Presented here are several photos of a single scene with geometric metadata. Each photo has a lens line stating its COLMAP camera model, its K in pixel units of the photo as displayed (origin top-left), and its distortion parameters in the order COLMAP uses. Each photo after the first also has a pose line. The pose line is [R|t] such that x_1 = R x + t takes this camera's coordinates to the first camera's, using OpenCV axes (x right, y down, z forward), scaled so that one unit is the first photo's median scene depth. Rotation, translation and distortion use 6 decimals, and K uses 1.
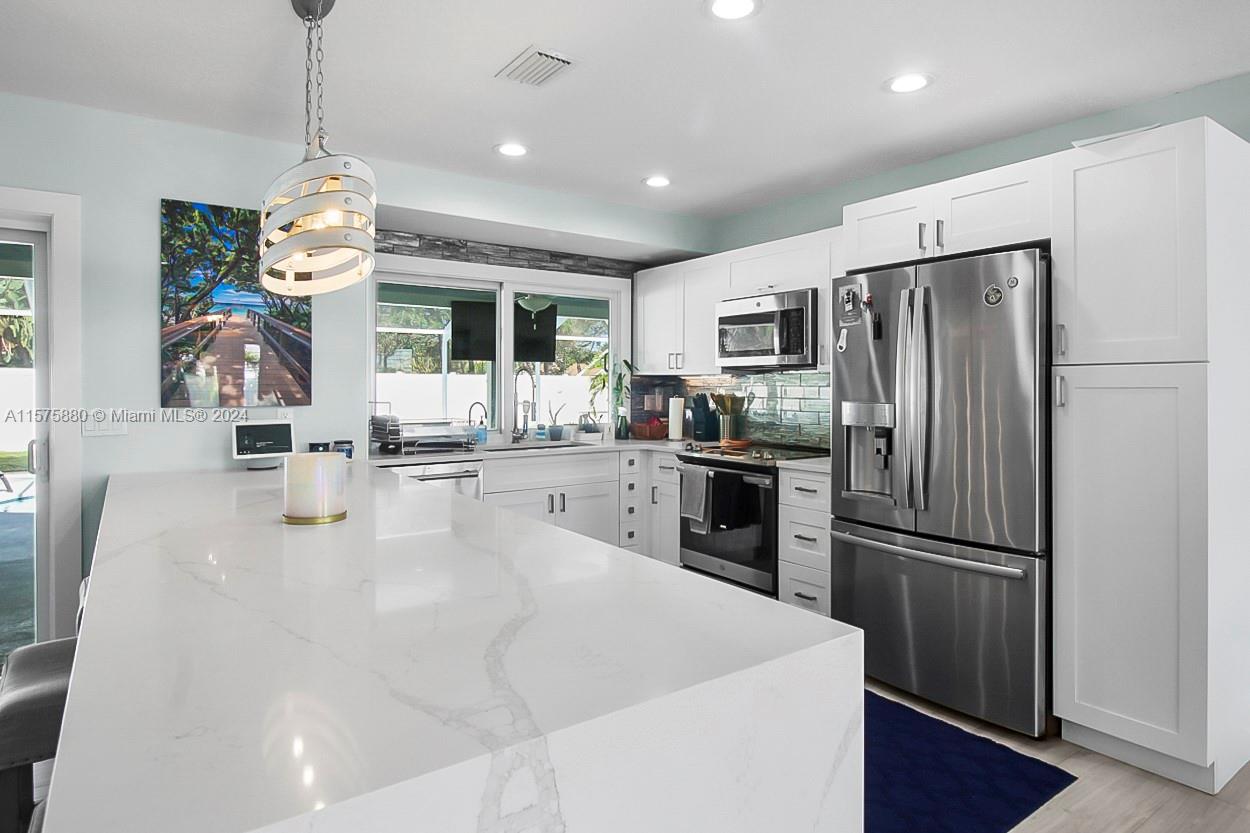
lens RADIAL K [[705.2, 0, 634.6], [0, 705.2, 387.9], [0, 0, 1]] dist [0.011529, -0.013688]
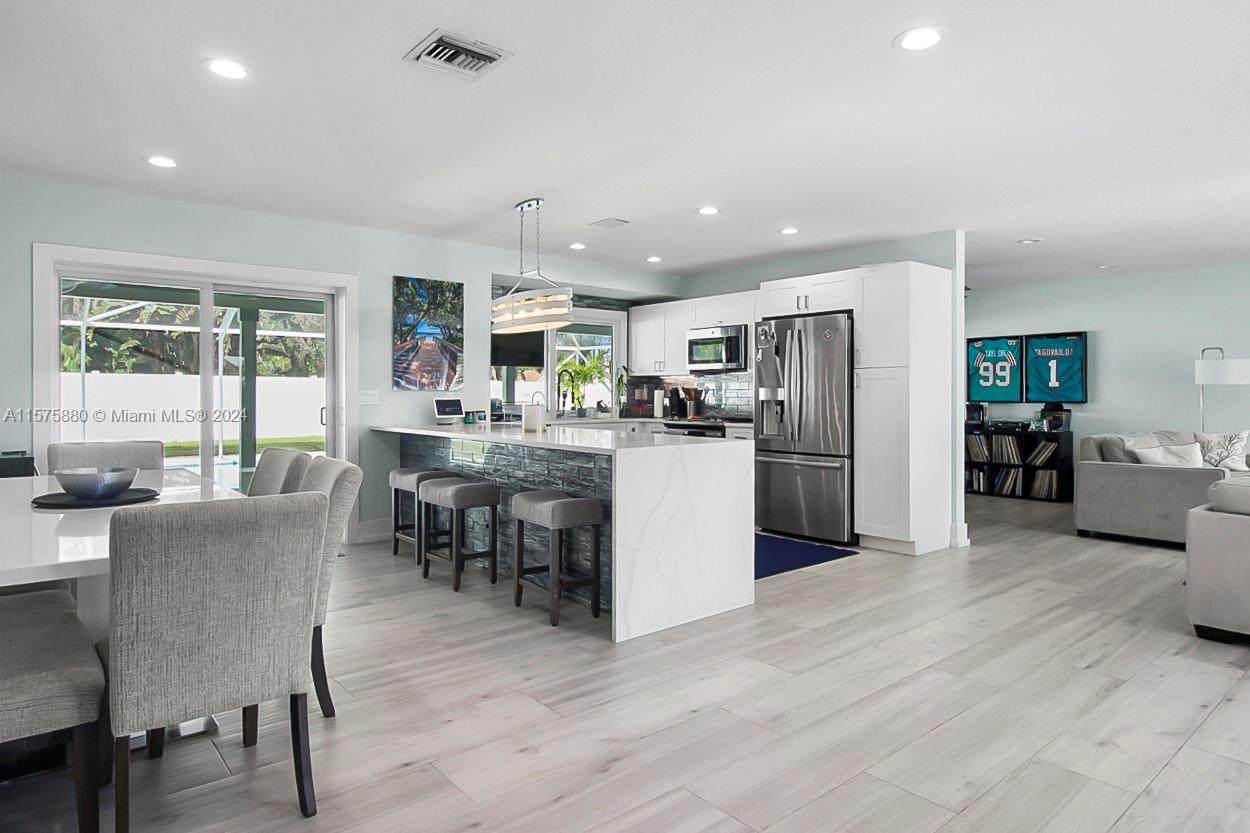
lens RADIAL K [[705.2, 0, 631.7], [0, 705.2, 408.8], [0, 0, 1]] dist [0.011529, -0.013688]
pose [[0.996602, -0.000944, 0.082365, -0.167160], [-0.000601, 0.999824, 0.018727, 0.033832], [-0.082368, -0.018713, 0.996426, -0.708280]]
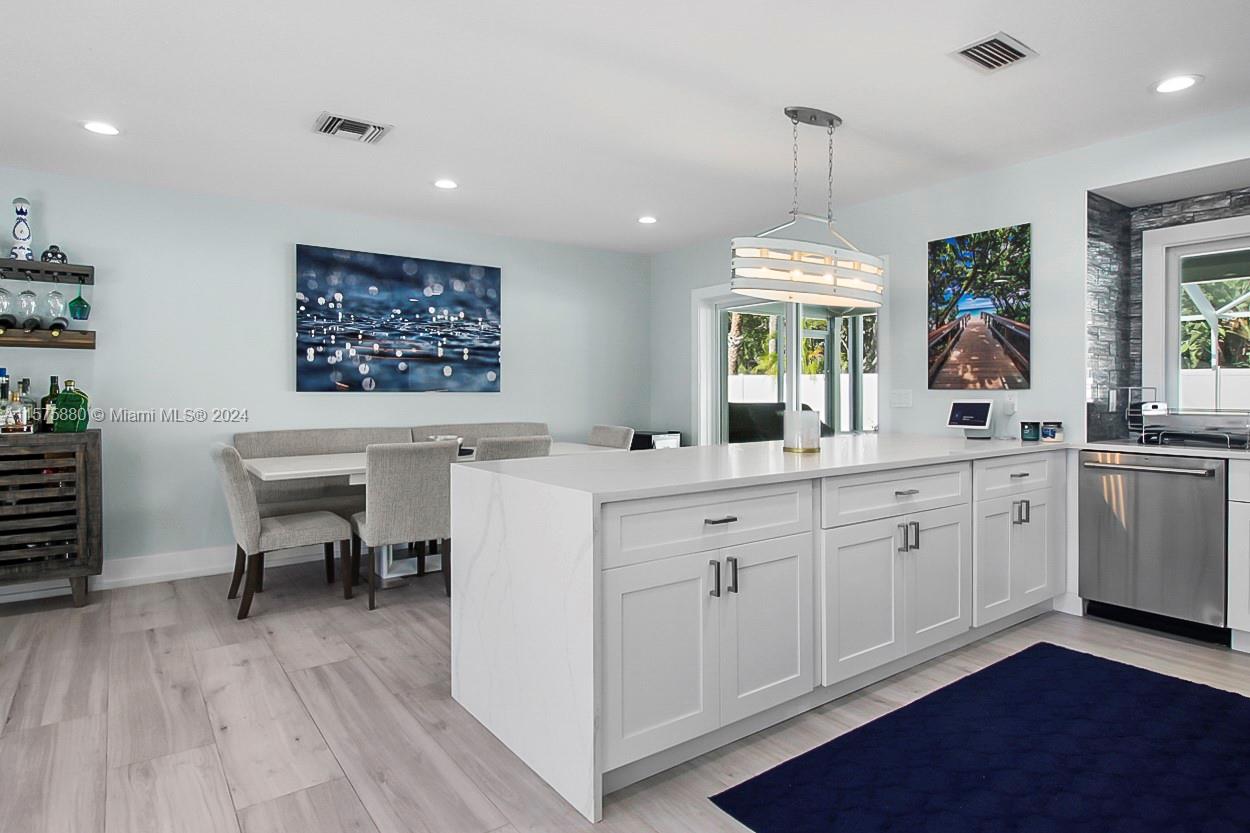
lens RADIAL K [[705.2, 0, 640.0], [0, 705.2, 394.7], [0, 0, 1]] dist [0.011529, -0.013688]
pose [[0.021625, 0.005060, -0.999753, 0.597097], [-0.001917, 0.999986, 0.005020, 0.026474], [0.999764, 0.001808, 0.021634, 0.315150]]
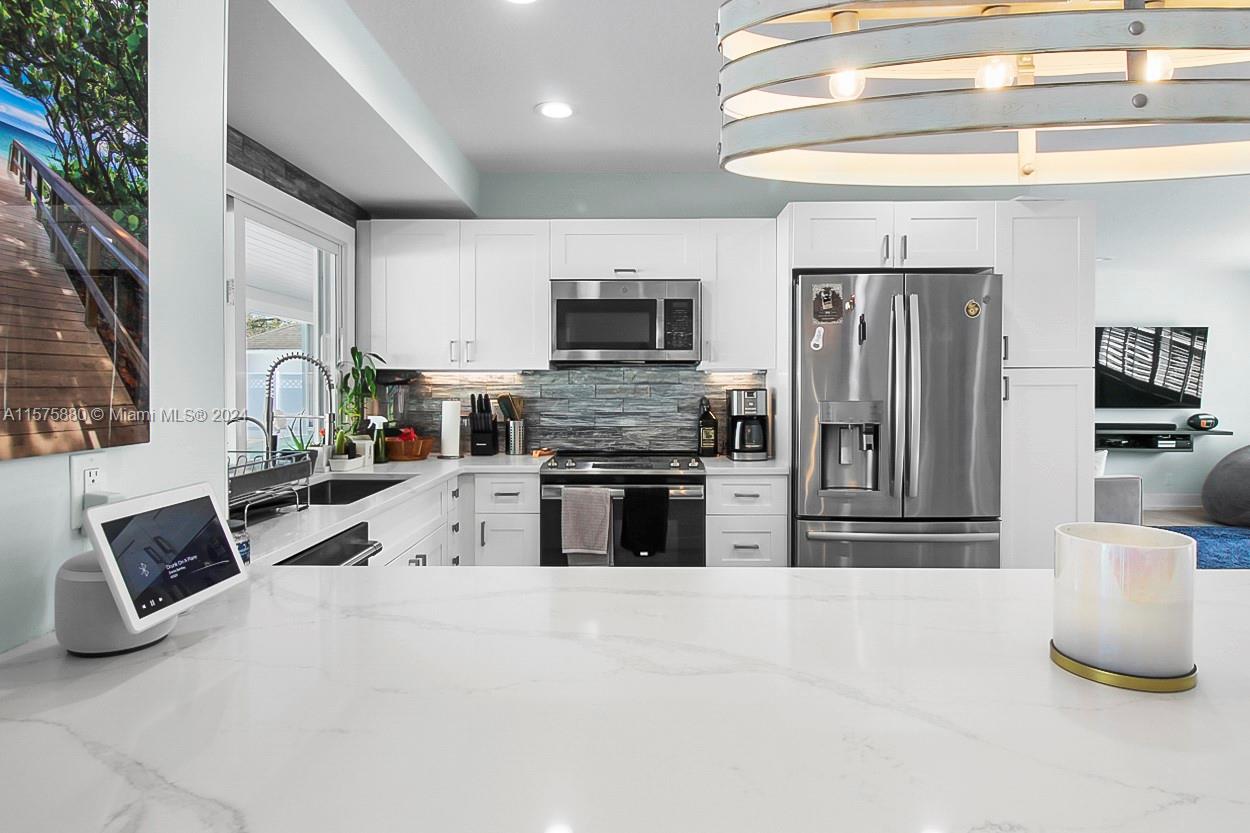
lens RADIAL K [[705.2, 0, 638.2], [0, 705.2, 392.9], [0, 0, 1]] dist [0.011529, -0.013688]
pose [[0.591134, -0.013211, 0.806465, -0.545517], [0.003247, 0.999897, 0.013999, -0.004835], [-0.806567, -0.005656, 0.591115, 0.514661]]
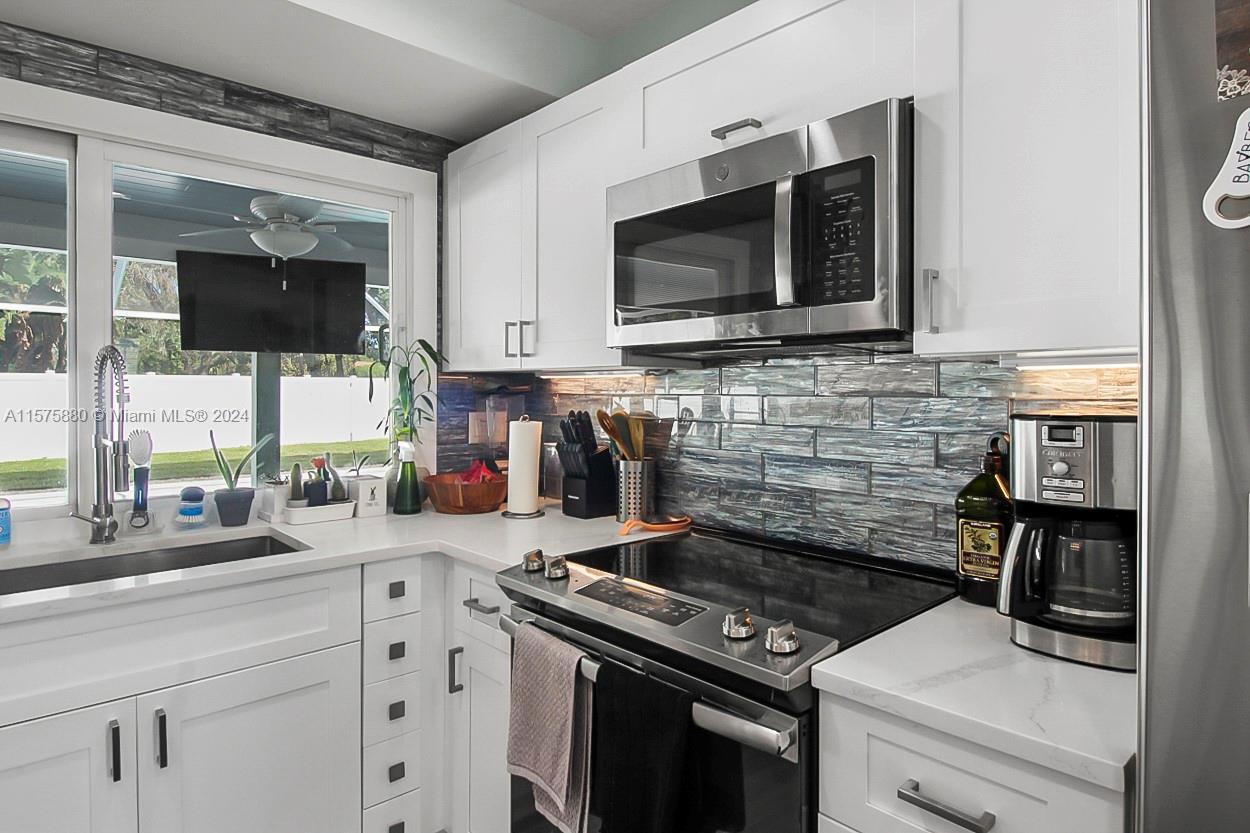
lens RADIAL K [[705.2, 0, 629.4], [0, 705.2, 391.3], [0, 0, 1]] dist [0.011529, -0.013688]
pose [[0.991839, -0.001473, 0.127485, 0.087808], [0.001584, 0.999998, -0.000774, -0.005912], [-0.127483, 0.000970, 0.991840, 0.695195]]
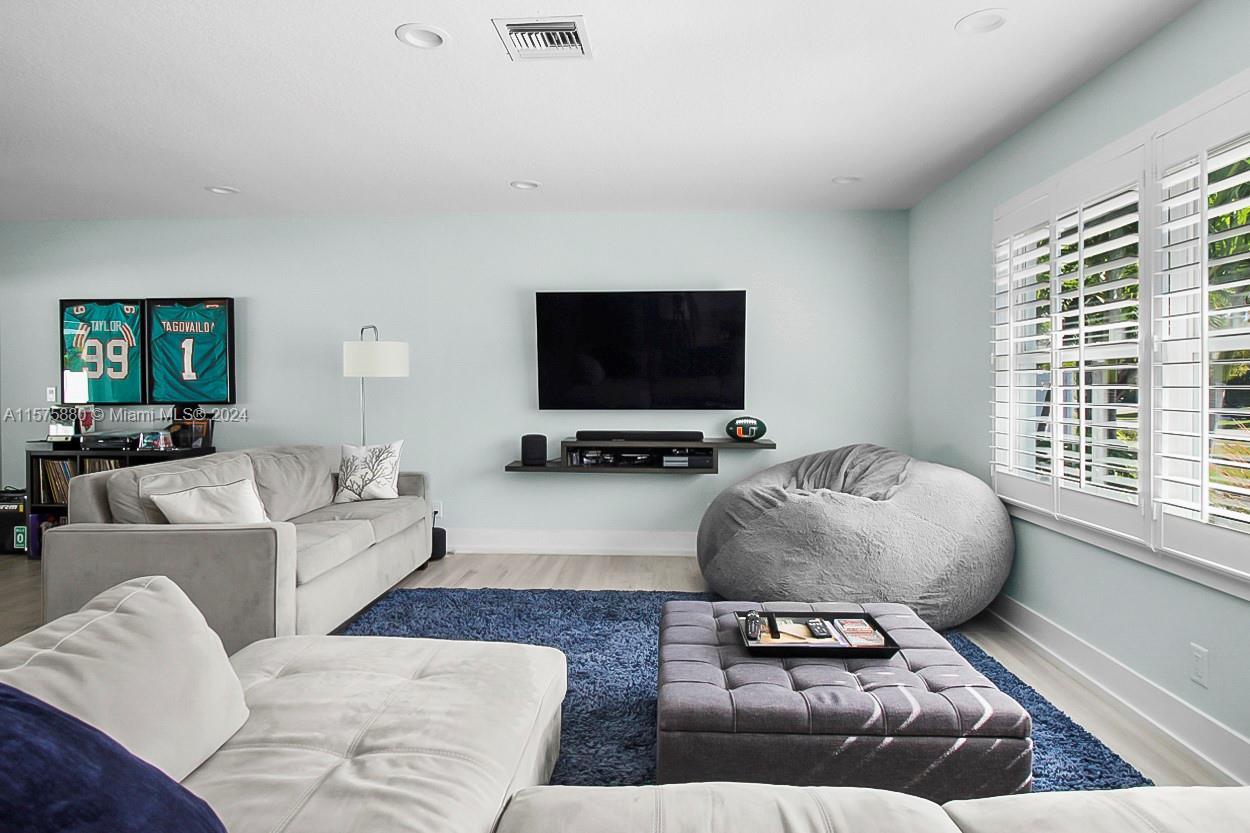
lens RADIAL K [[705.2, 0, 627.8], [0, 705.2, 388.6], [0, 0, 1]] dist [0.011529, -0.013688]
pose [[0.622763, -0.002841, 0.782405, 0.717190], [0.004394, 0.999990, 0.000134, 0.027144], [-0.782398, 0.003355, 0.622770, -0.232009]]
